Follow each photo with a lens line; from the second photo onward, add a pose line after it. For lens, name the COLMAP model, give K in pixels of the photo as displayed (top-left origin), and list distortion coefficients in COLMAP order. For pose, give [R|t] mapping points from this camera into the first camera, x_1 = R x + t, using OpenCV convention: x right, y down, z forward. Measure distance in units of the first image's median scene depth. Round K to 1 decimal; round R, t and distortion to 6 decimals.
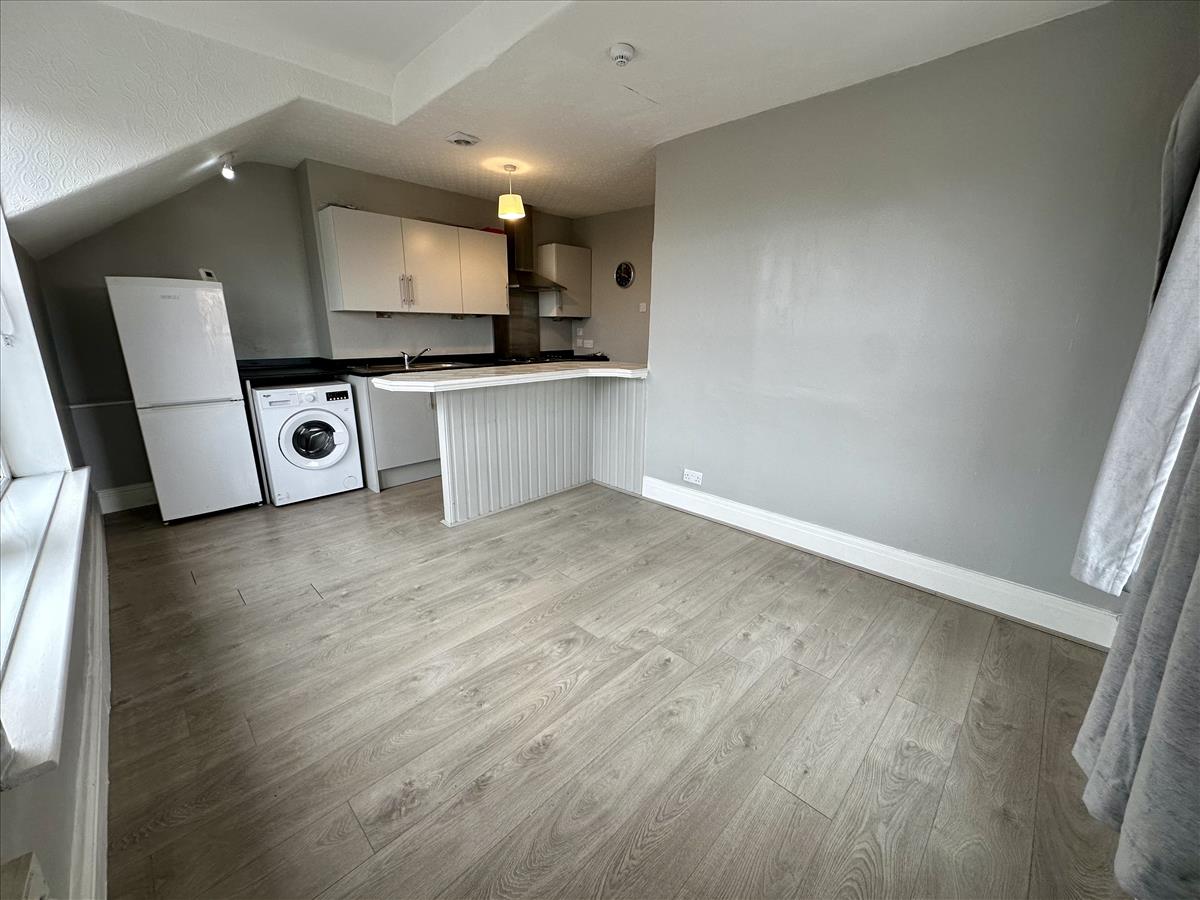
lens RADIAL K [[478.5, 0, 596.4], [0, 478.5, 449.9], [0, 0, 1]] dist [-0.002438, 0.000301]
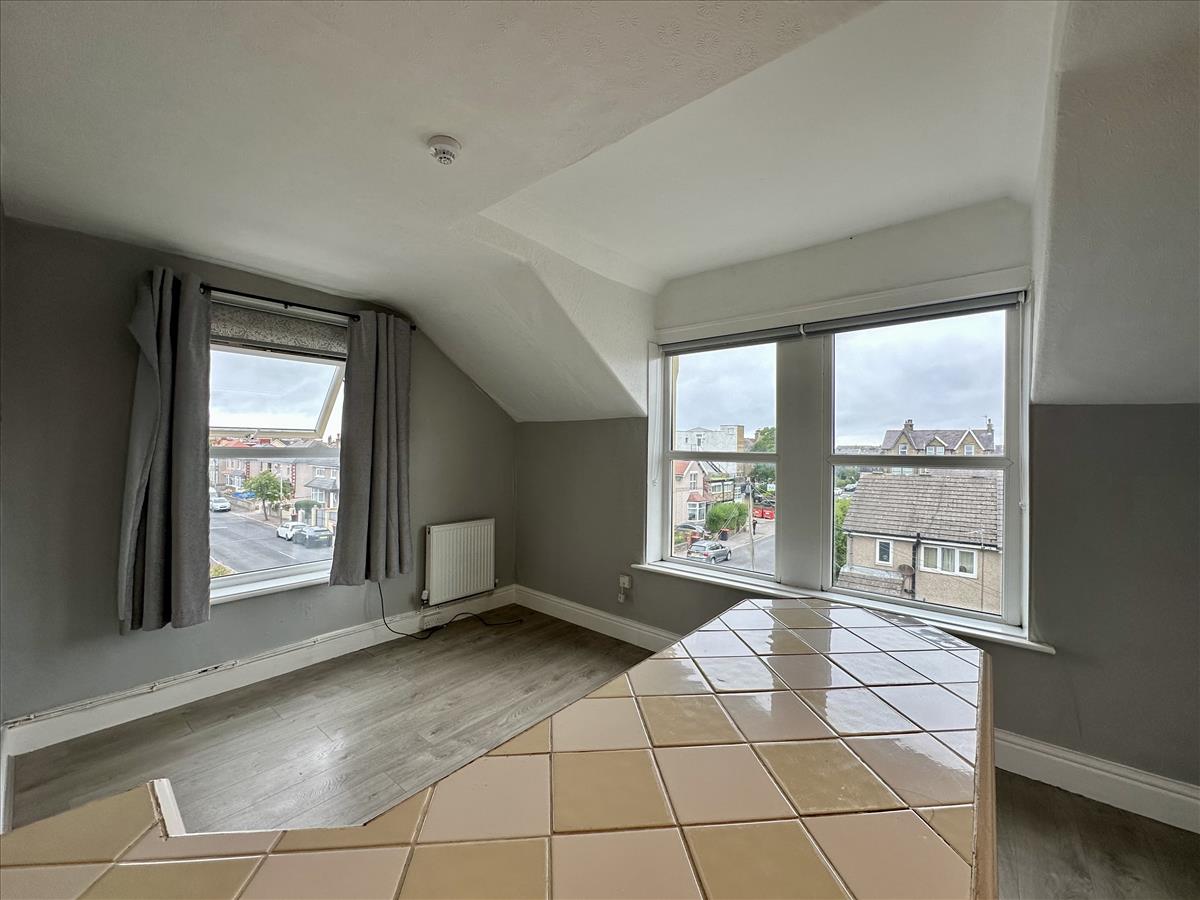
lens RADIAL K [[478.5, 0, 596.4], [0, 478.5, 449.9], [0, 0, 1]] dist [-0.002438, 0.000301]
pose [[-0.995446, -0.026403, -0.091603, -0.081796], [-0.048478, 0.967563, 0.247934, -0.350608], [0.082086, 0.251245, -0.964436, 1.171555]]
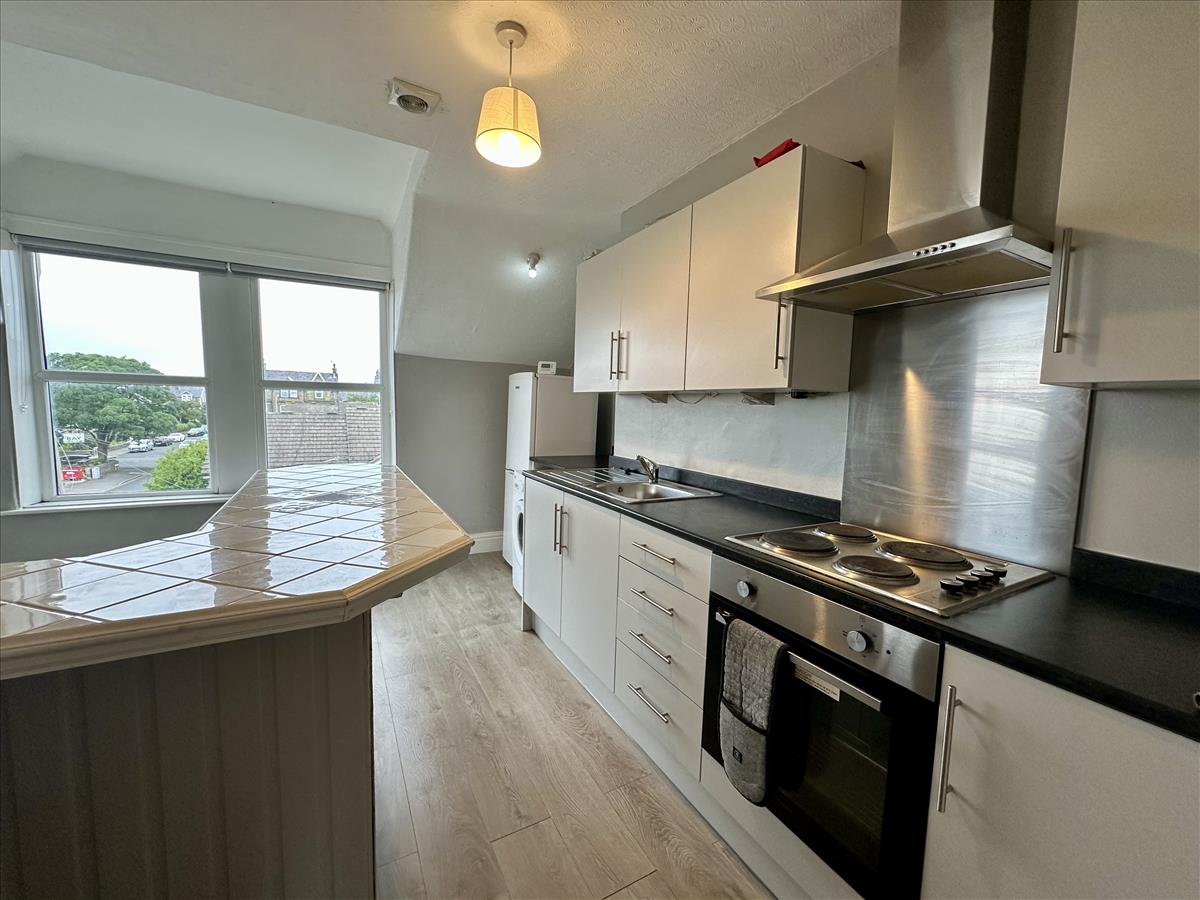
lens RADIAL K [[479.6, 0, 600.0], [0, 479.6, 450.0], [0, 0, 1]] dist [-0.002240, -0.000448]
pose [[-0.280632, 0.071744, -0.957130, 0.226205], [-0.269028, 0.951350, 0.150191, -0.360521], [0.921341, 0.299643, -0.247678, 1.368012]]
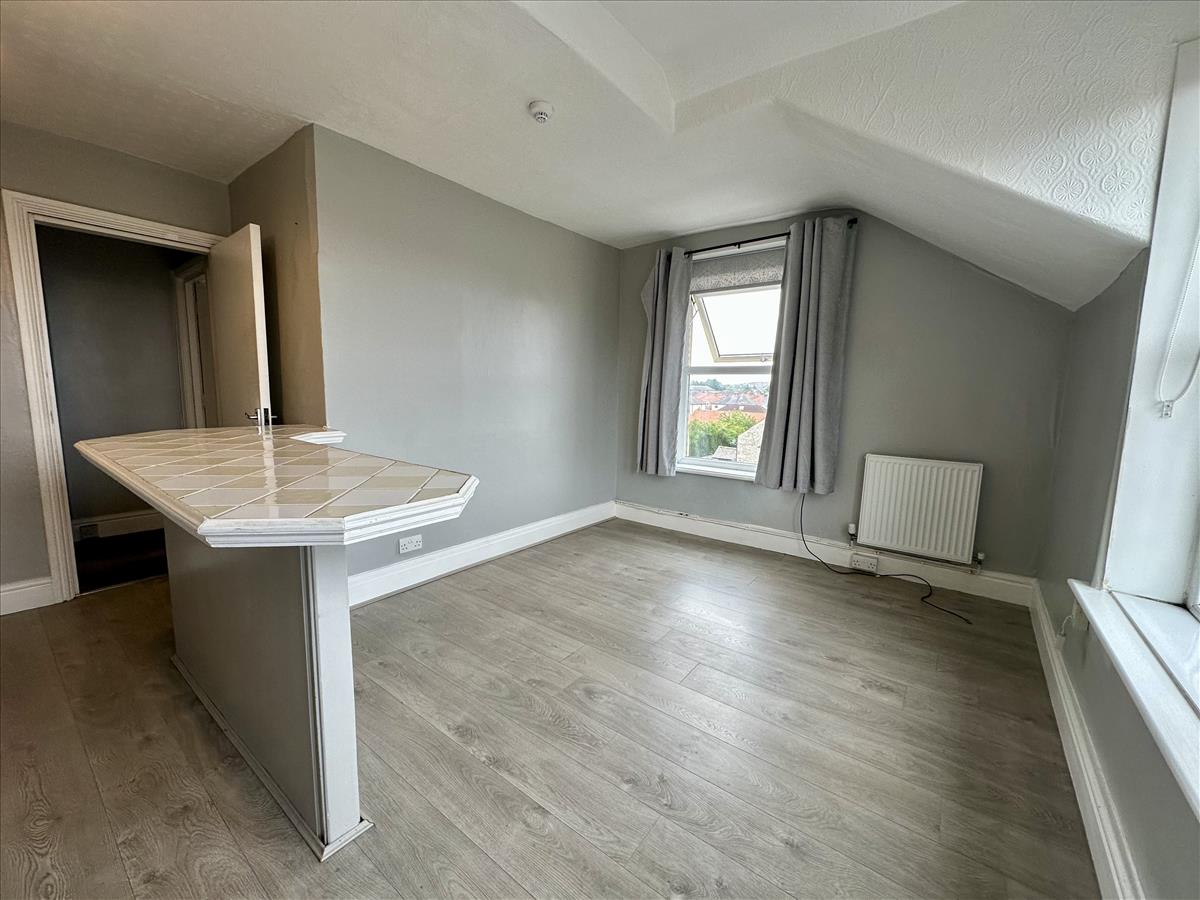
lens RADIAL K [[480.3, 0, 600.6], [0, 480.3, 449.0], [0, 0, 1]] dist [0.000584, 0.000032]
pose [[-0.137812, -0.140973, 0.980375, -0.666498], [0.225255, 0.959421, 0.169625, -0.176291], [-0.964504, 0.244210, -0.100465, 0.719662]]
